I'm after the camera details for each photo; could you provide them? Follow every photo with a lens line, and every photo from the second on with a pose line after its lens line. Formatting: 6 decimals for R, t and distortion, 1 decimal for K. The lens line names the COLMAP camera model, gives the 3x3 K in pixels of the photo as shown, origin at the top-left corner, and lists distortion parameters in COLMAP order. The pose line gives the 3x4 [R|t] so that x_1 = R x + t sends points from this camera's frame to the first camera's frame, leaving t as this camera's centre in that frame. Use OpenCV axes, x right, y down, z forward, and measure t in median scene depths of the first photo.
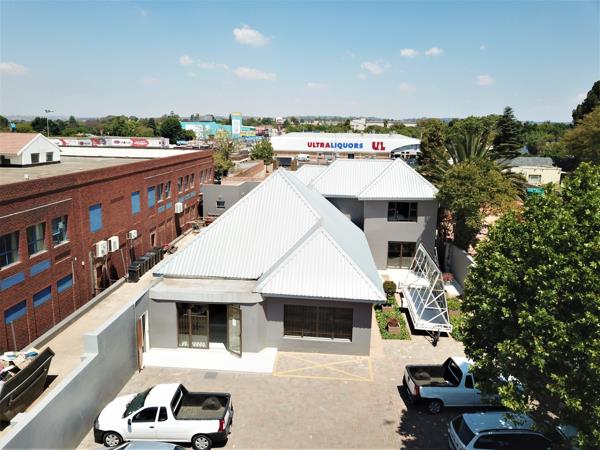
lens RADIAL K [[456.4, 0, 300.0], [0, 456.4, 225.0], [0, 0, 1]] dist [0.006964, -0.000908]
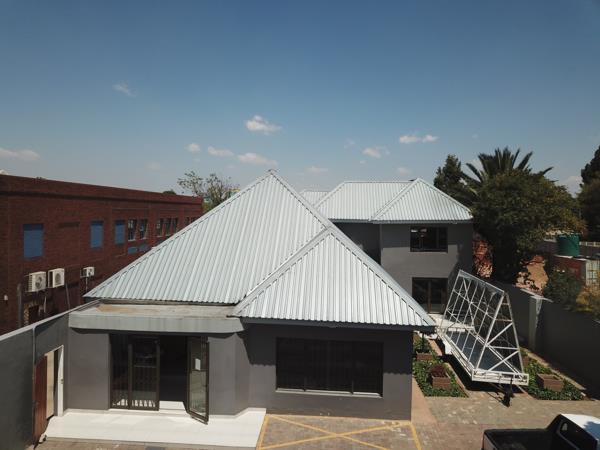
lens RADIAL K [[456.4, 0, 300.0], [0, 456.4, 225.0], [0, 0, 1]] dist [0.006964, -0.000908]
pose [[0.999982, -0.005089, 0.003066, -0.002431], [0.005546, 0.984645, -0.174482, 0.123874], [-0.002130, 0.174496, 0.984656, 0.313774]]
